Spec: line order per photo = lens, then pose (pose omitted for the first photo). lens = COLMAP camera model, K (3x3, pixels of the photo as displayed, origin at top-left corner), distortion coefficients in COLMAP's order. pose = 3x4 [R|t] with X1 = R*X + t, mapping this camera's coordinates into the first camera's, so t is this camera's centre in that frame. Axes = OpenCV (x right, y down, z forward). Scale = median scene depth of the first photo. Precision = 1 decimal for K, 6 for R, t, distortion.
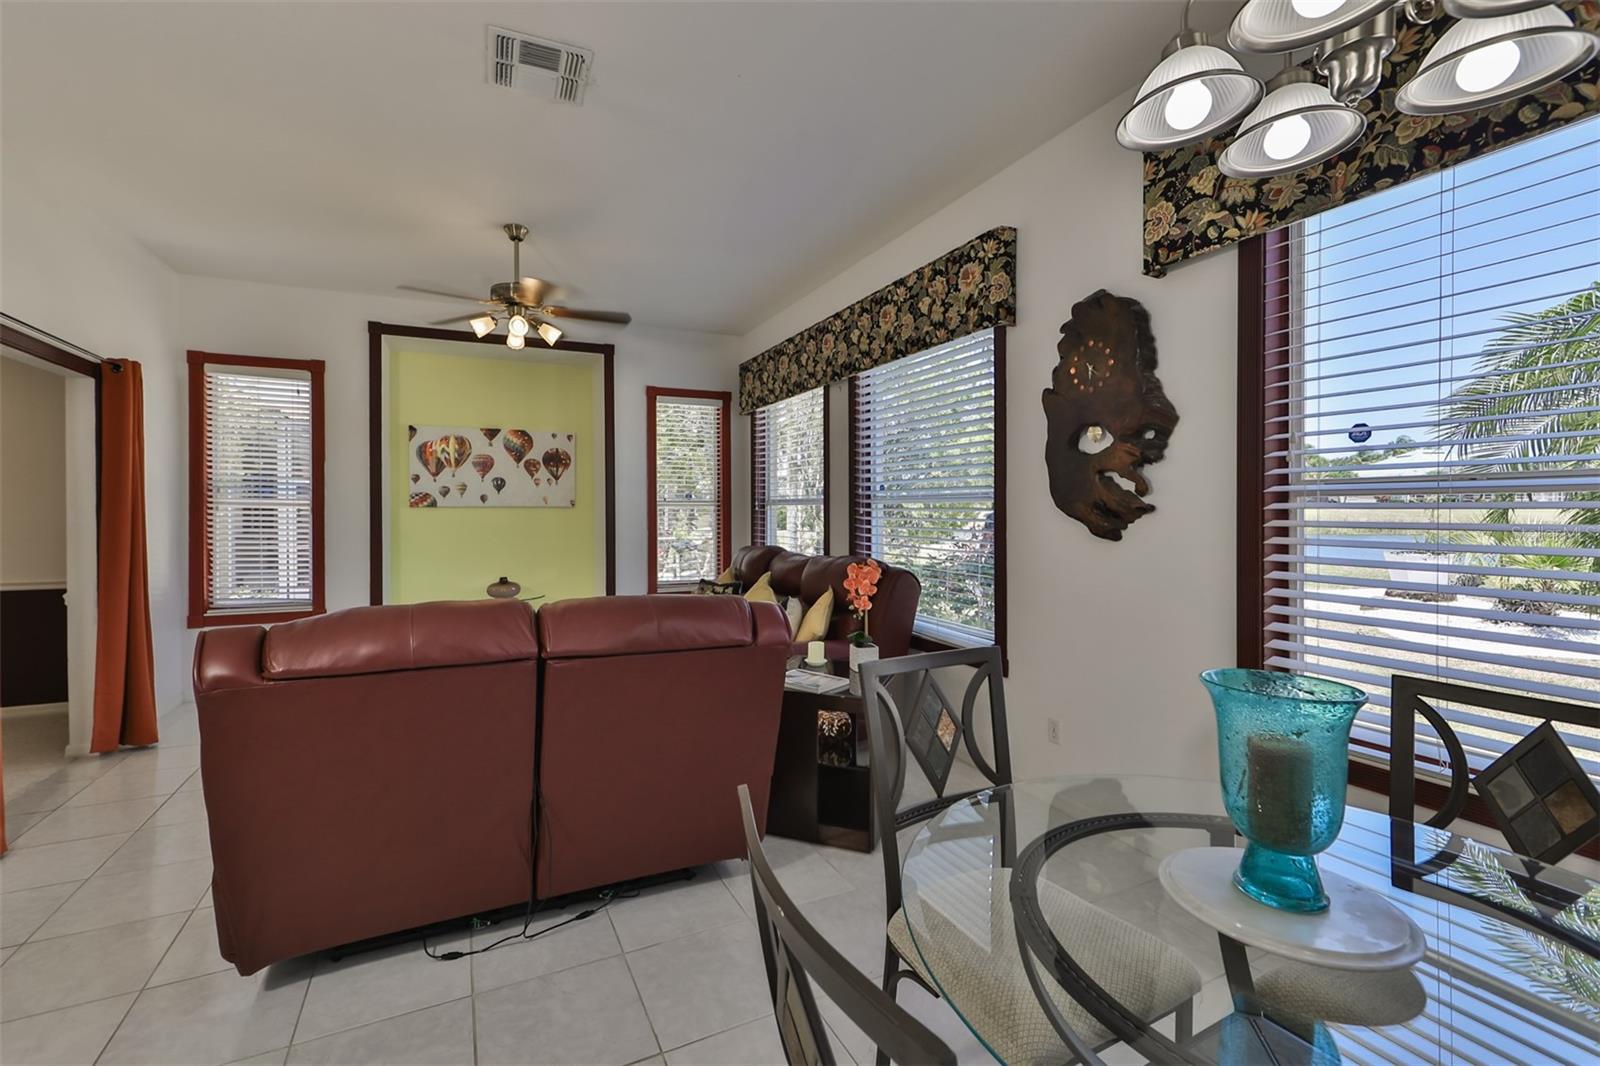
lens RADIAL K [[669.6, 0, 770.4], [0, 669.6, 515.0], [0, 0, 1]] dist [-0.000116, 0.000047]
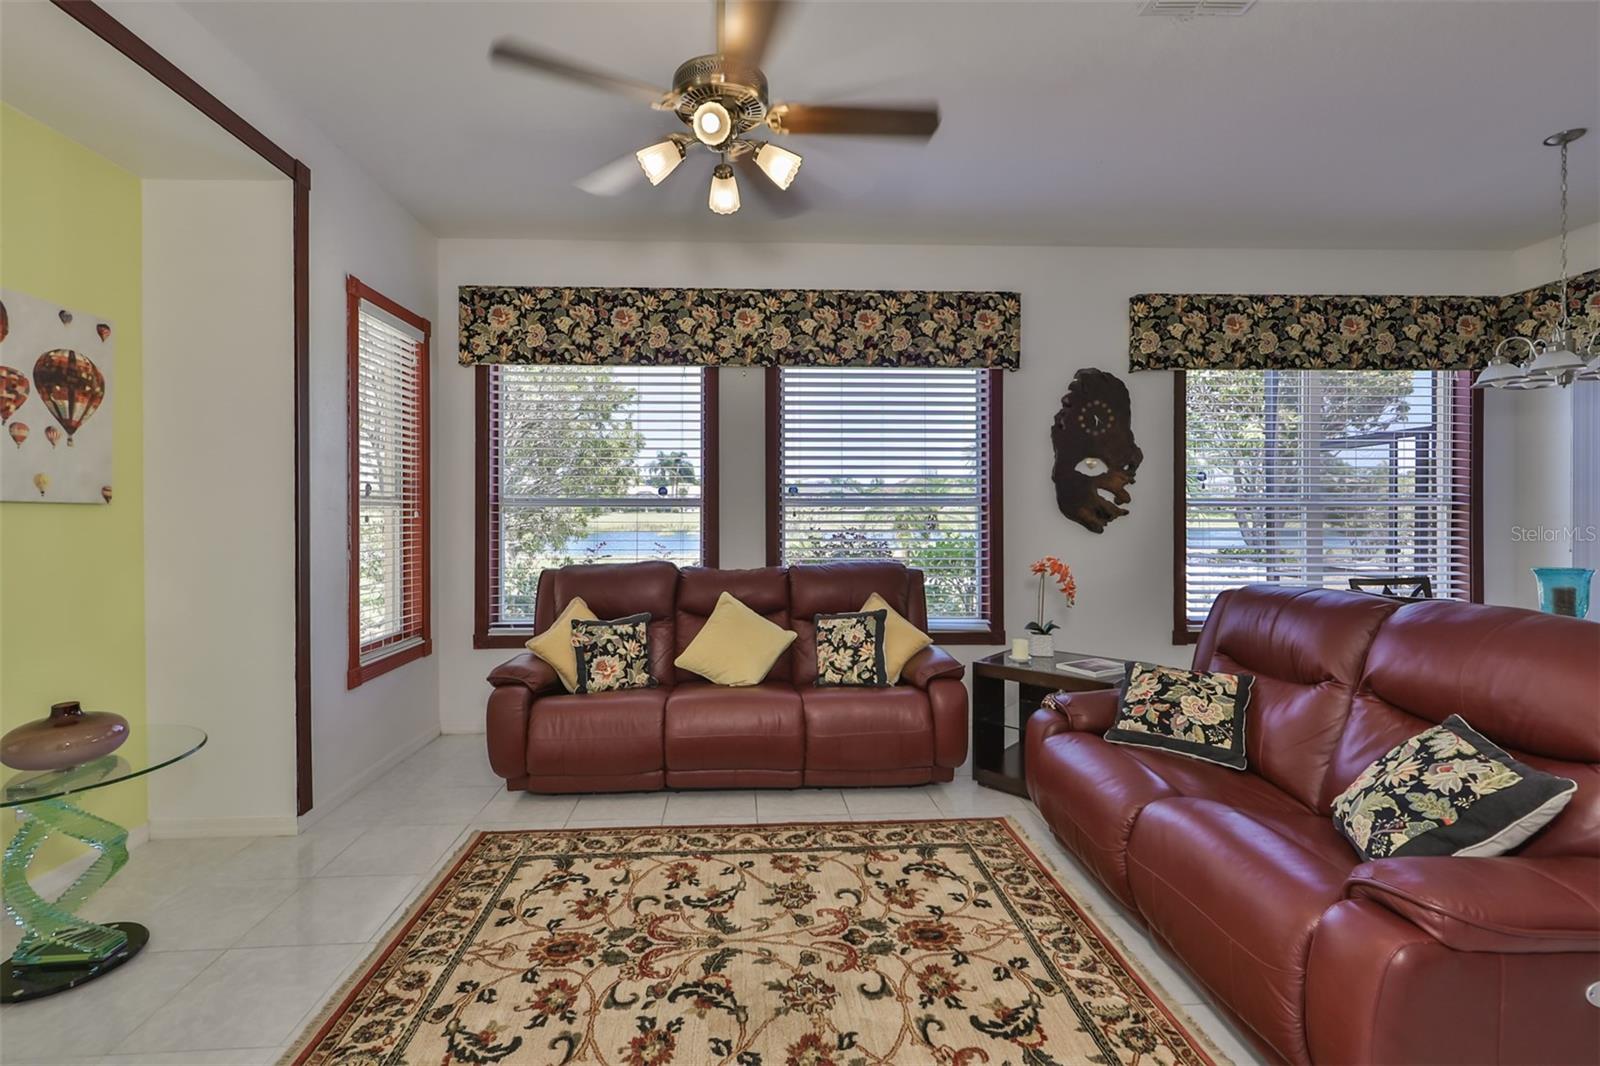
lens RADIAL K [[669.6, 0, 770.4], [0, 669.6, 515.0], [0, 0, 1]] dist [-0.000116, 0.000047]
pose [[0.385833, -0.001437, 0.922567, -0.910832], [0.004561, 0.999990, -0.000349, -0.005103], [-0.922557, 0.004343, 0.385836, 0.837099]]
